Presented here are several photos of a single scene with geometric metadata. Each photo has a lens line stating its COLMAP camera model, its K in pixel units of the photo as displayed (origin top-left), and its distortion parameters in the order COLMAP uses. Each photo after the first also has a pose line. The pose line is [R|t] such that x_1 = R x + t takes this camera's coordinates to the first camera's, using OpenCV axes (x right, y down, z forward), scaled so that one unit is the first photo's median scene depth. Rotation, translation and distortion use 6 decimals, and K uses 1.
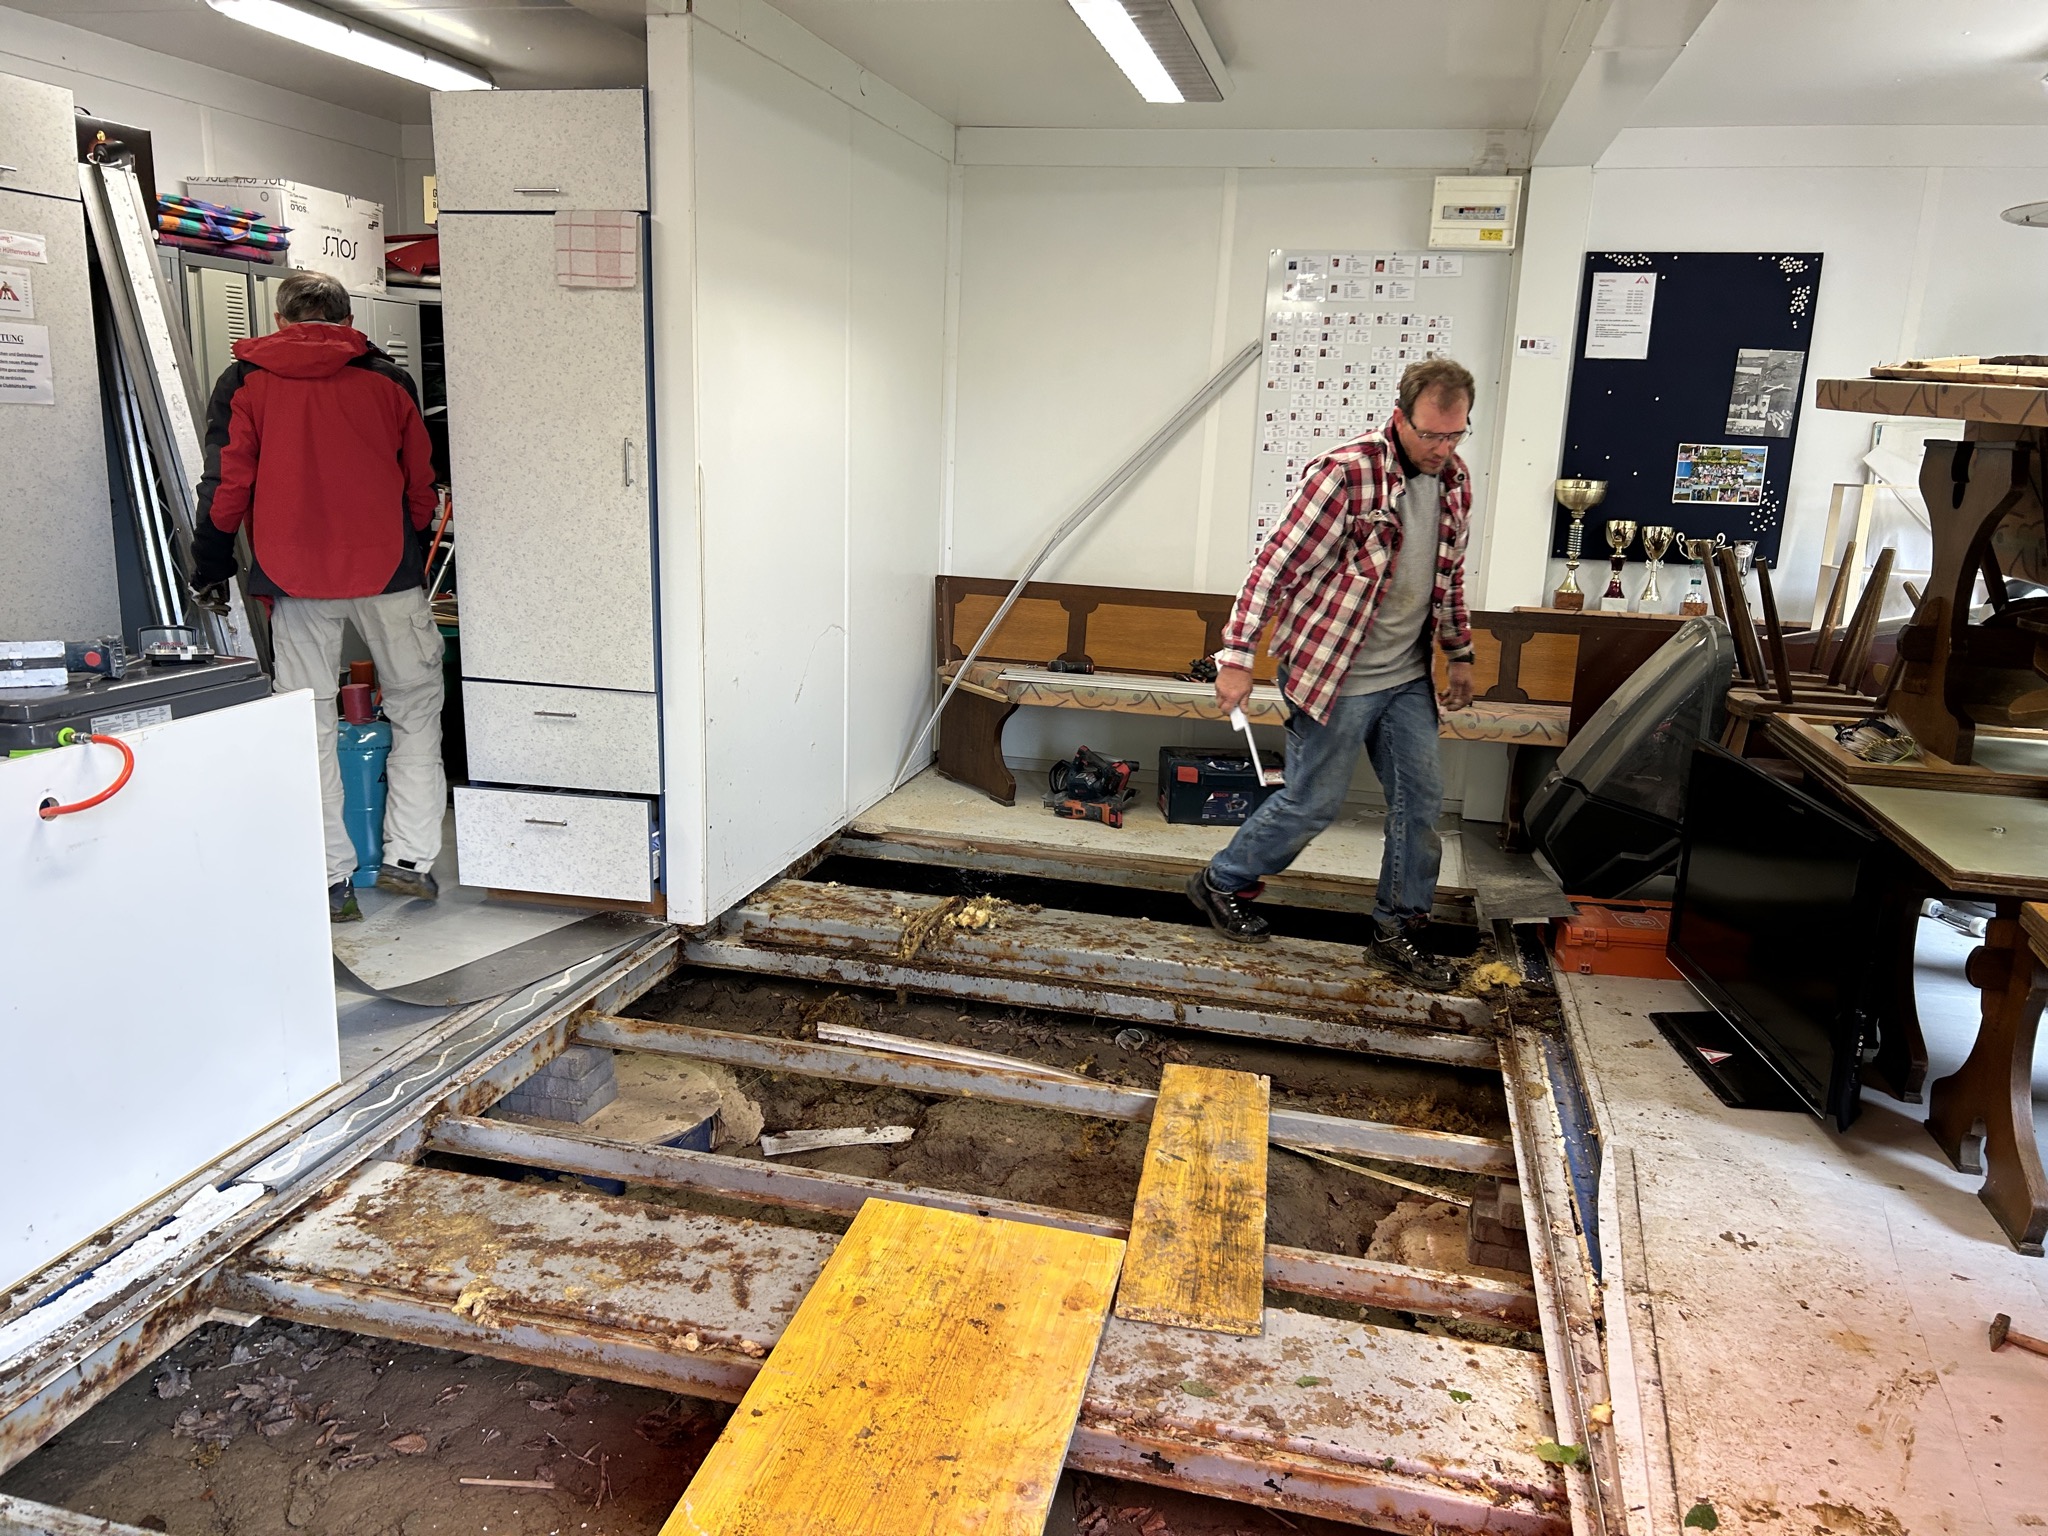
lens RADIAL K [[1555.8, 0, 1019.7], [0, 1555.8, 770.2], [0, 0, 1]] dist [0.039710, -0.036329]
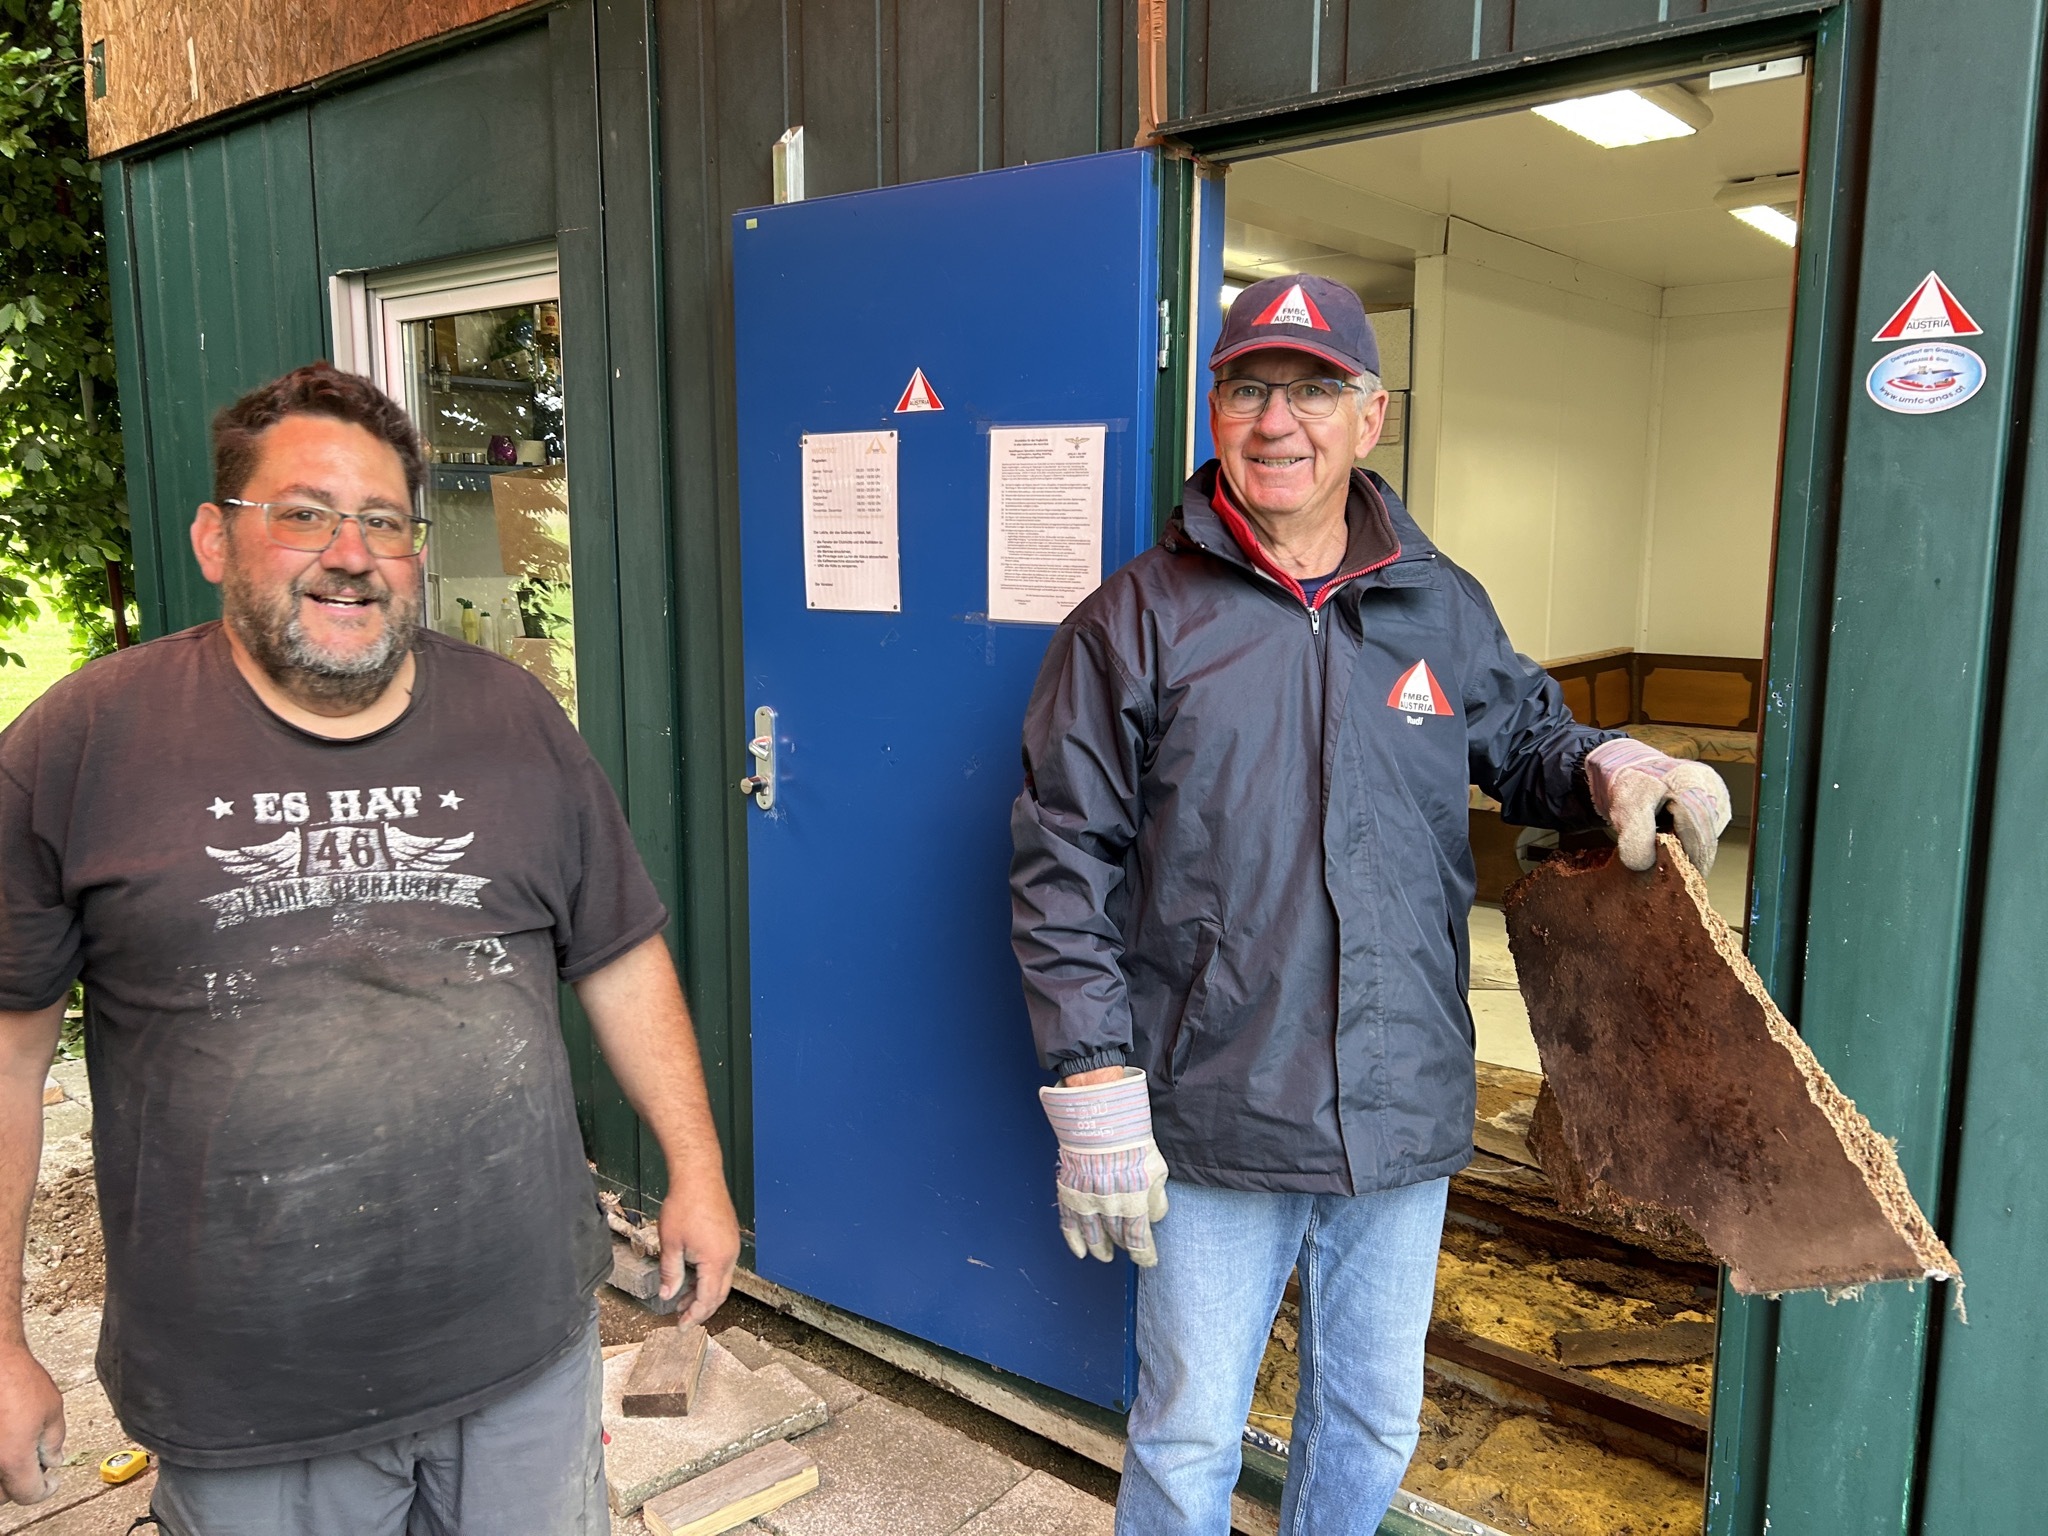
lens RADIAL K [[1555.8, 0, 1018.3], [0, 1555.8, 775.1], [0, 0, 1]] dist [0.039710, -0.036329]
pose [[0.898412, 0.029919, -0.438133, 0.069845], [-0.063486, 0.996045, -0.062164, 0.095022], [0.434541, 0.083664, 0.896758, -0.361080]]
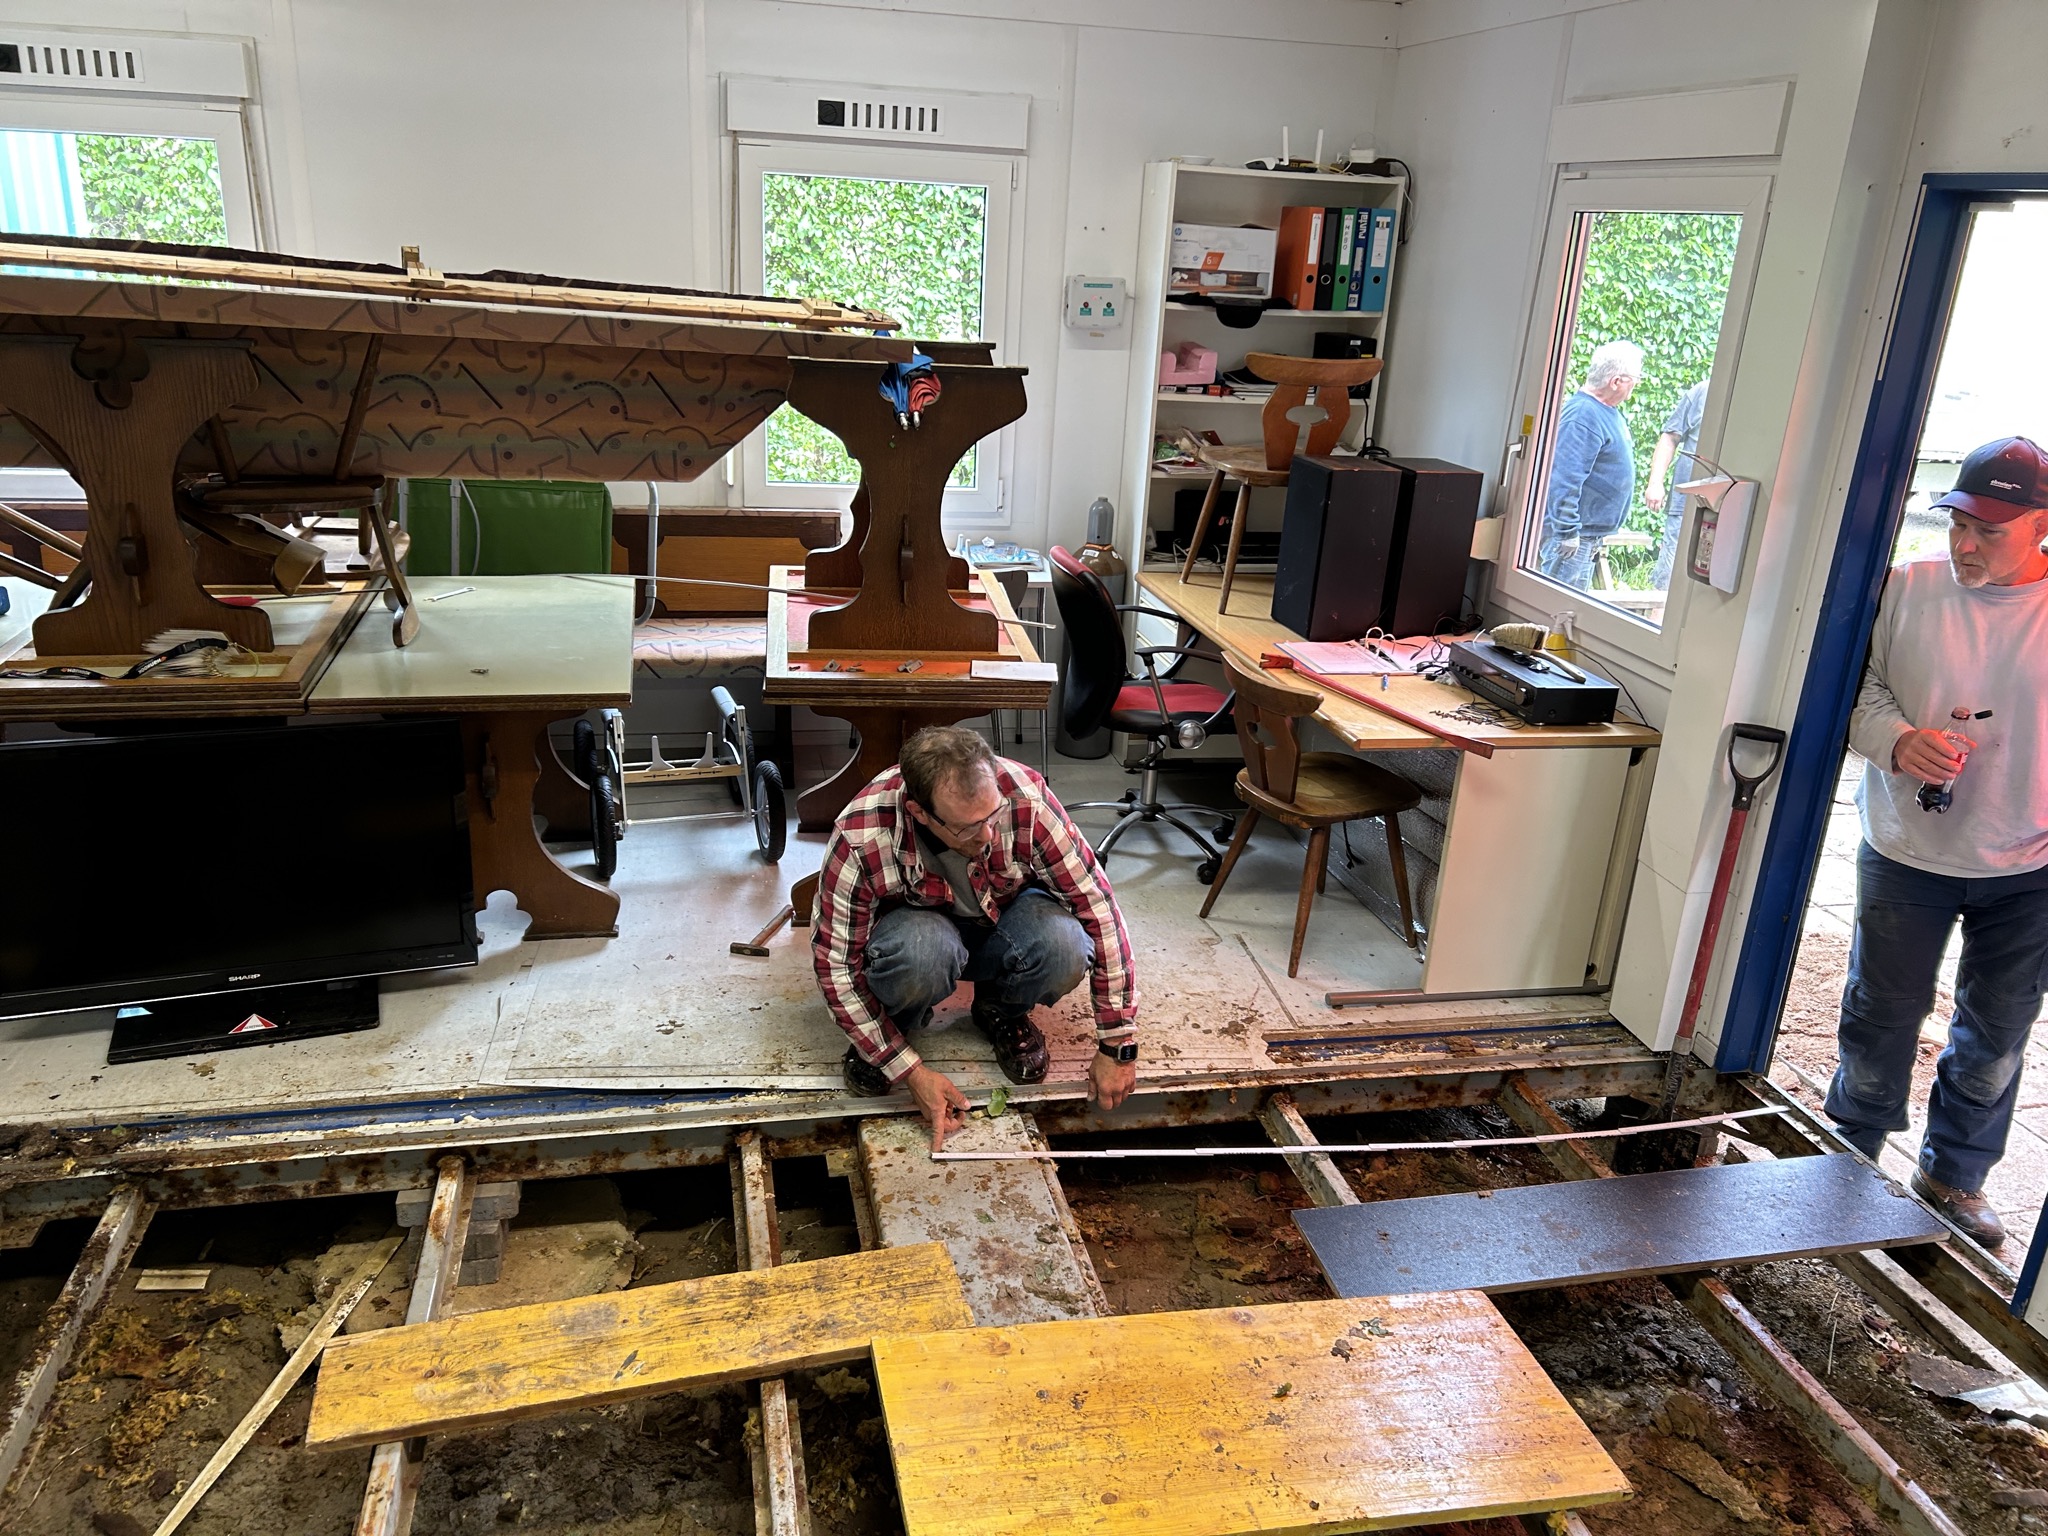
lens RADIAL K [[1555.8, 0, 1013.9], [0, 1555.8, 763.7], [0, 0, 1]] dist [0.039710, -0.036329]
pose [[-0.436471, -0.355170, 0.826648, -0.385199], [0.137289, 0.881735, 0.451326, -0.256472], [-0.889182, 0.310481, -0.336091, 0.697438]]
